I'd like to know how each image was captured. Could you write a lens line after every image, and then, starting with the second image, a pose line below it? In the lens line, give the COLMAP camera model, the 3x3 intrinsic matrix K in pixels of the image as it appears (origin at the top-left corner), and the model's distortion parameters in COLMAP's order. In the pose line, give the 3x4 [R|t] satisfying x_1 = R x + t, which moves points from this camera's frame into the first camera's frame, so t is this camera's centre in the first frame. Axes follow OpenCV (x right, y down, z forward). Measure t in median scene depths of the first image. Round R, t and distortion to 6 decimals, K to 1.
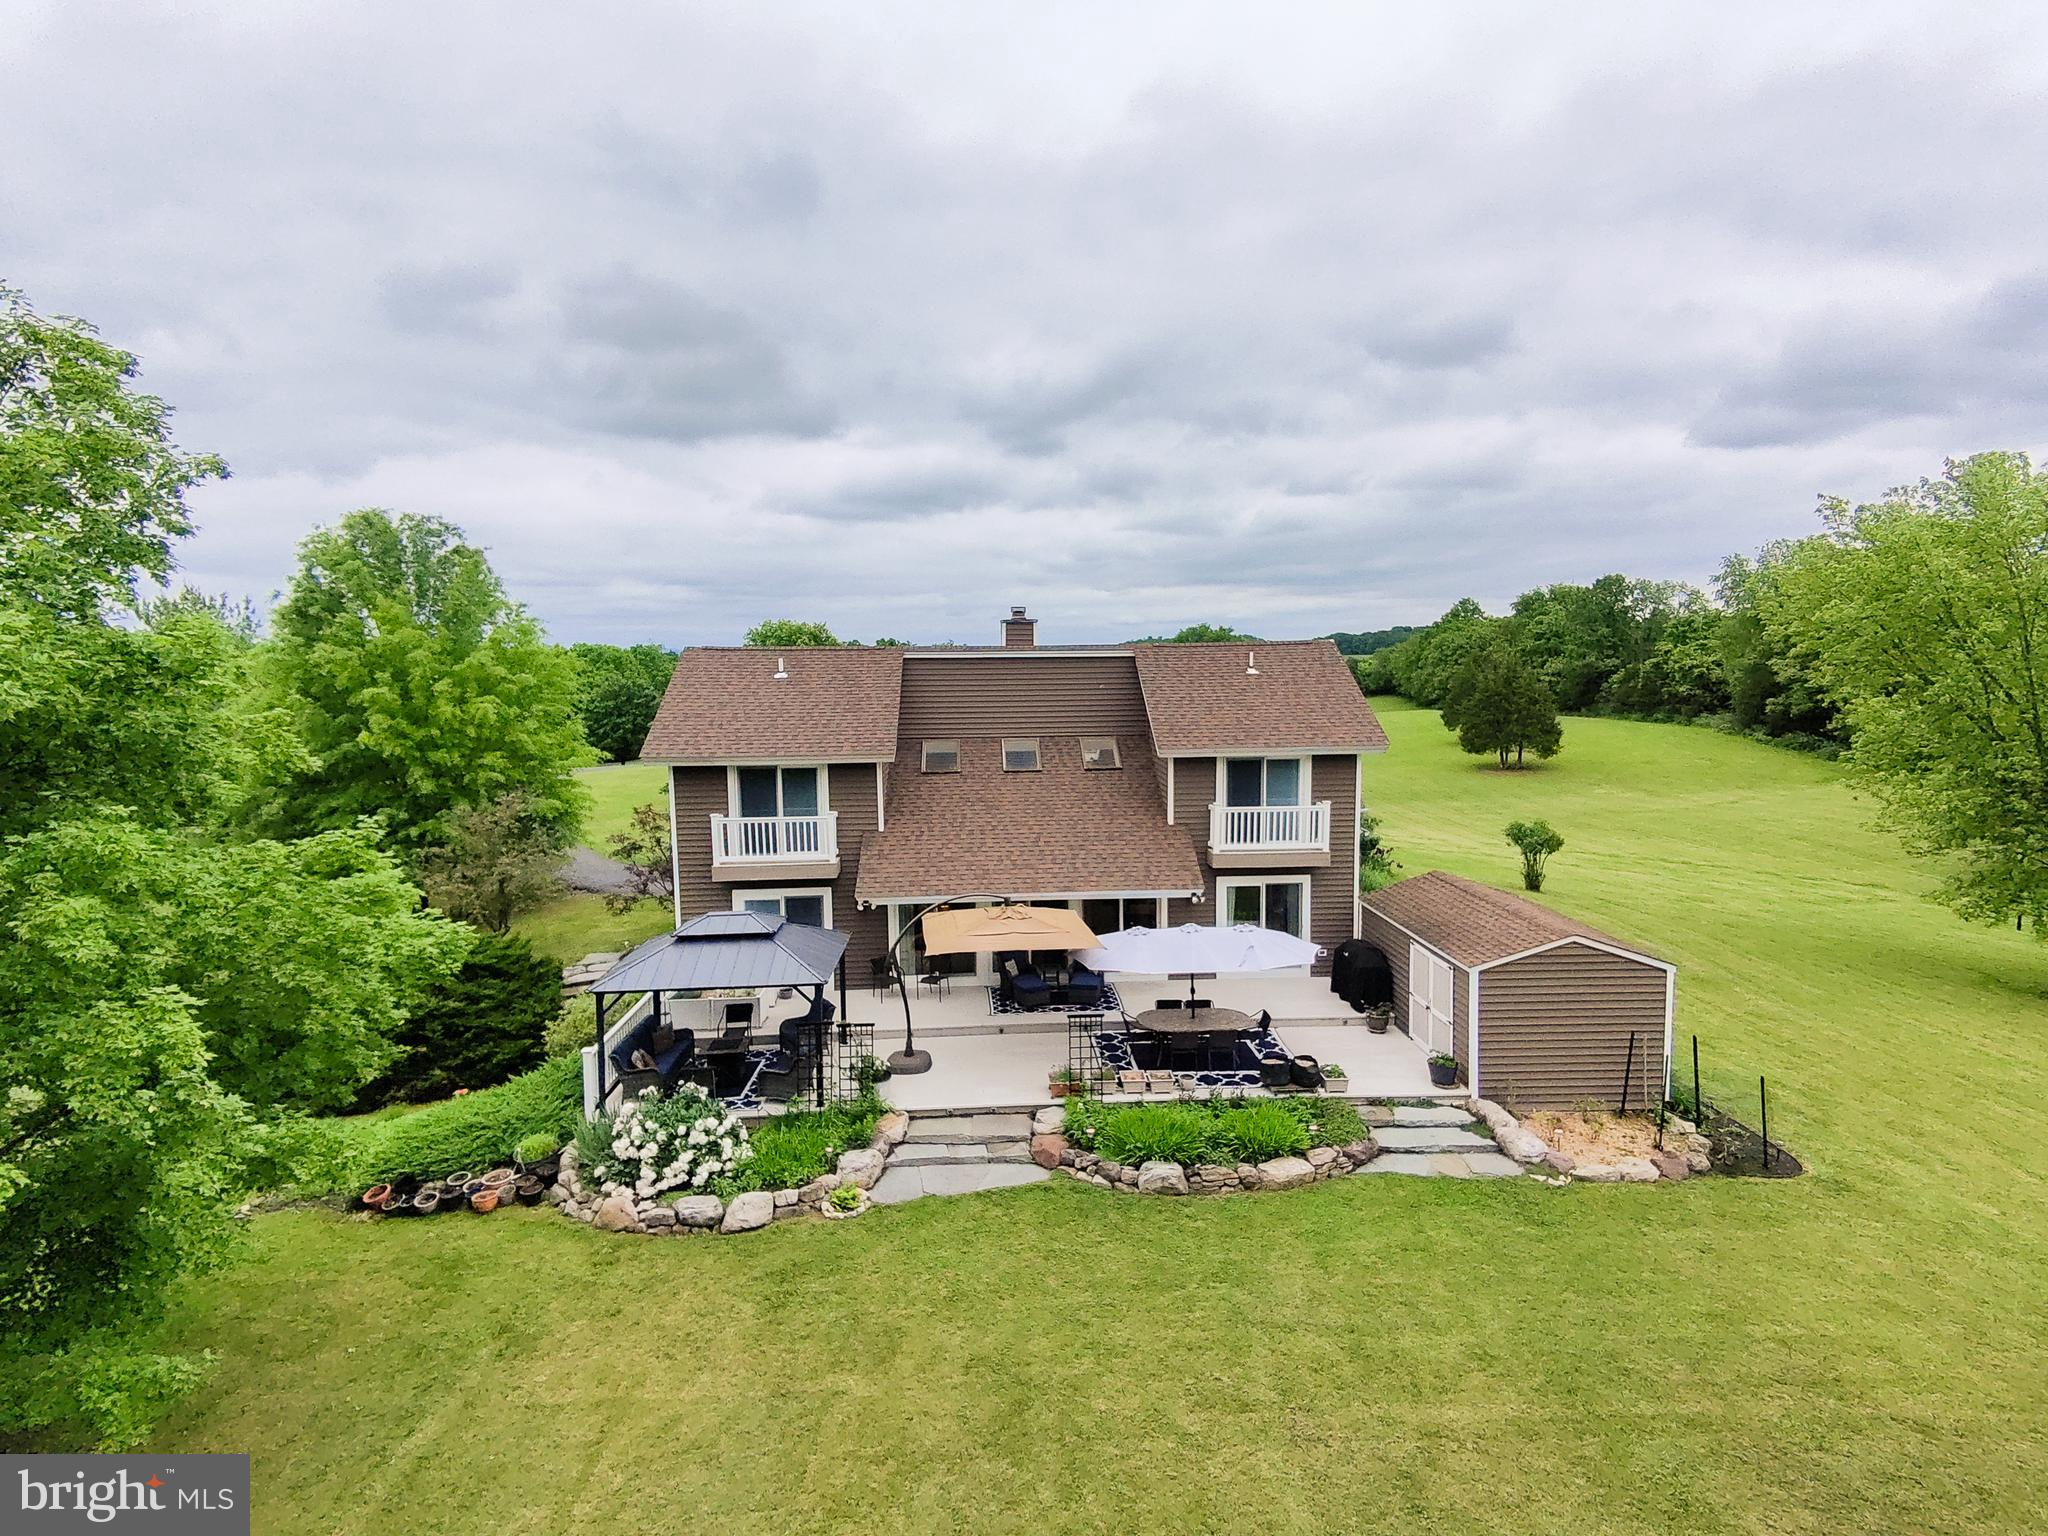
lens RADIAL K [[1049.1, 0, 1039.0], [0, 1049.1, 780.9], [0, 0, 1]] dist [0.150702, -0.100056]
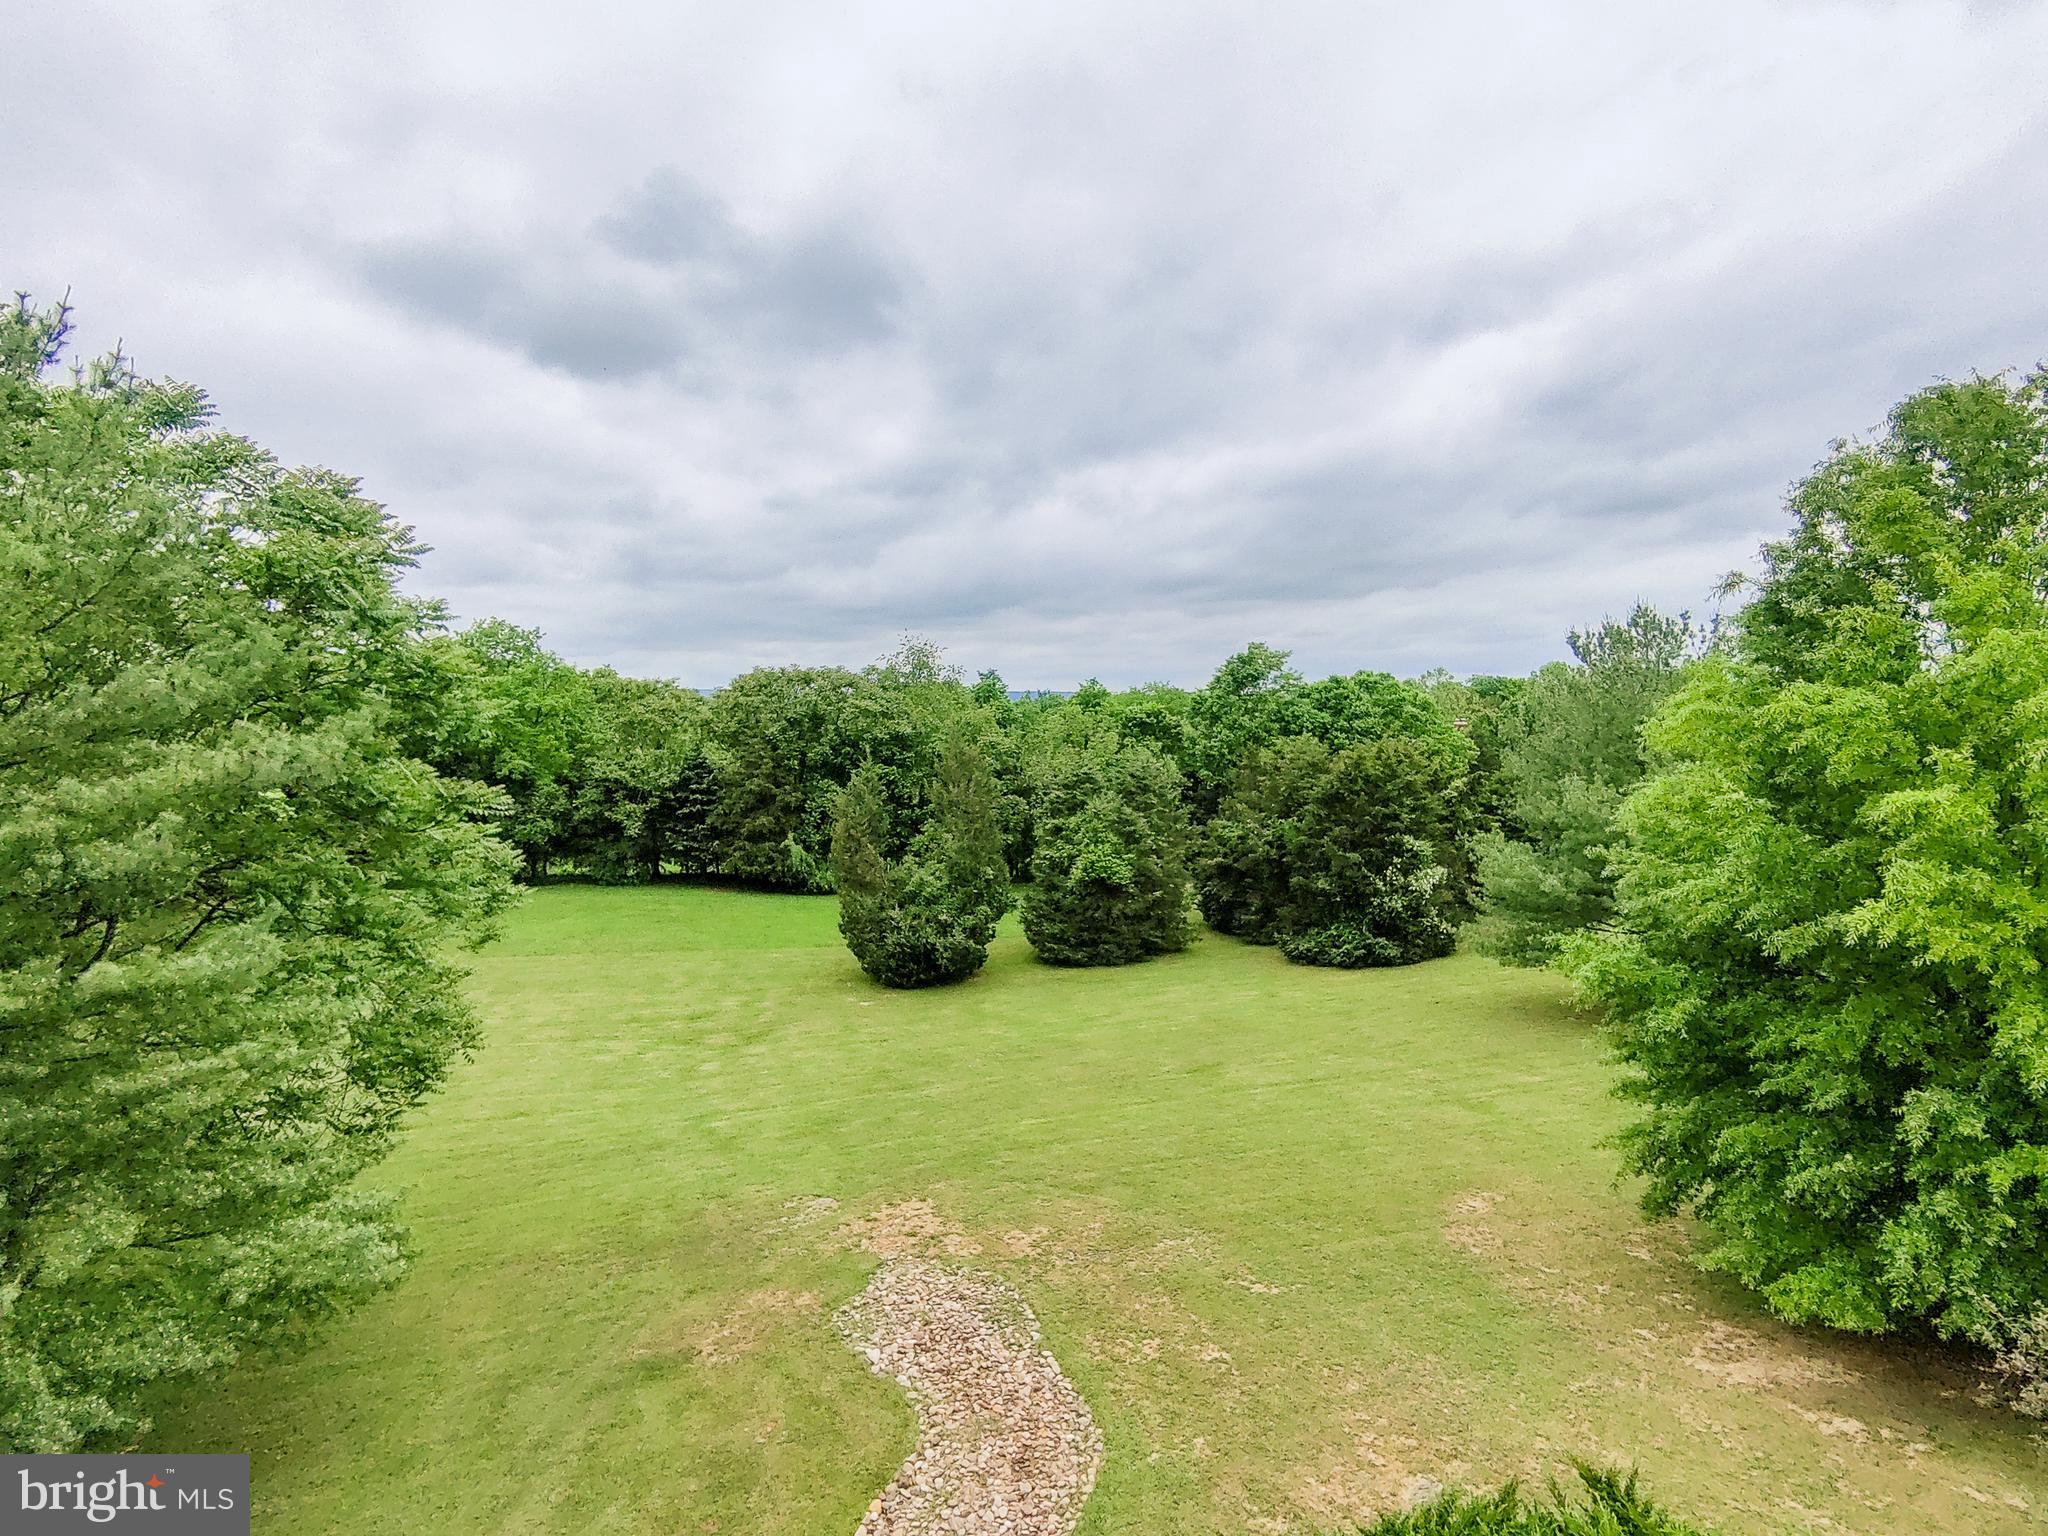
lens RADIAL K [[1049.1, 0, 1039.0], [0, 1049.1, 780.9], [0, 0, 1]] dist [0.150702, -0.100056]
pose [[0.369943, 0.067927, -0.926568, -0.695664], [-0.098438, 0.994575, 0.033609, -0.135411], [0.923825, 0.078776, 0.374623, 1.078445]]
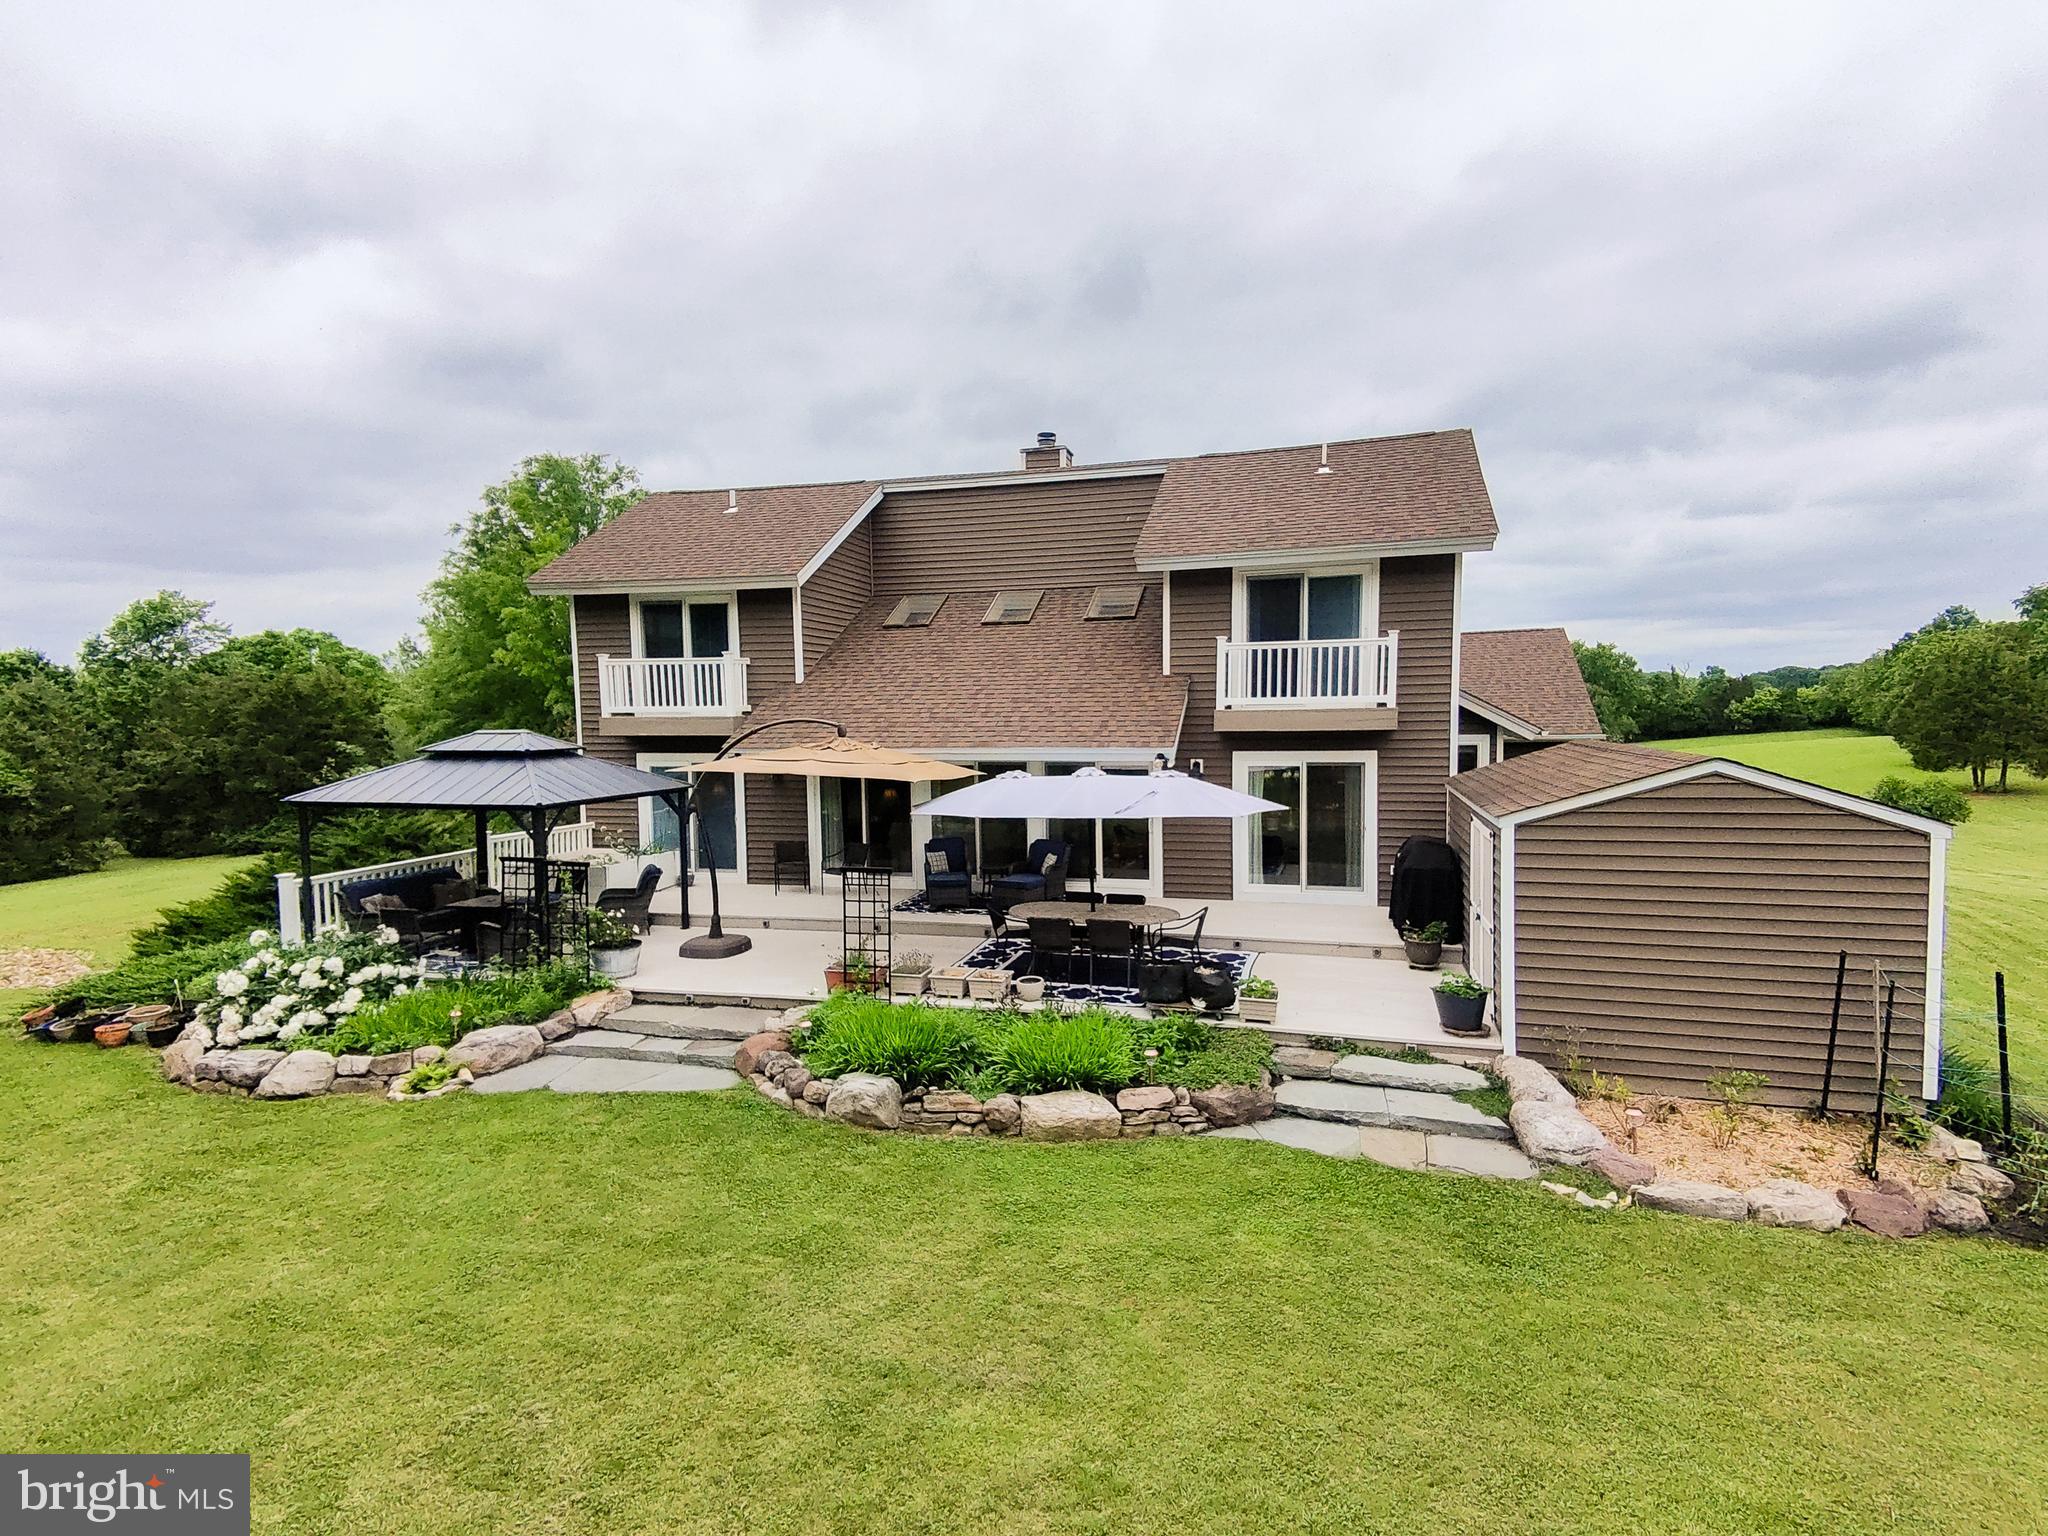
lens RADIAL K [[1049.1, 0, 1039.0], [0, 1049.1, 780.9], [0, 0, 1]] dist [0.150702, -0.100056]
pose [[0.947271, 0.022251, -0.319659, 0.356301], [-0.036110, 0.998644, -0.037492, 0.185930], [0.318391, 0.047058, 0.946791, 0.398224]]
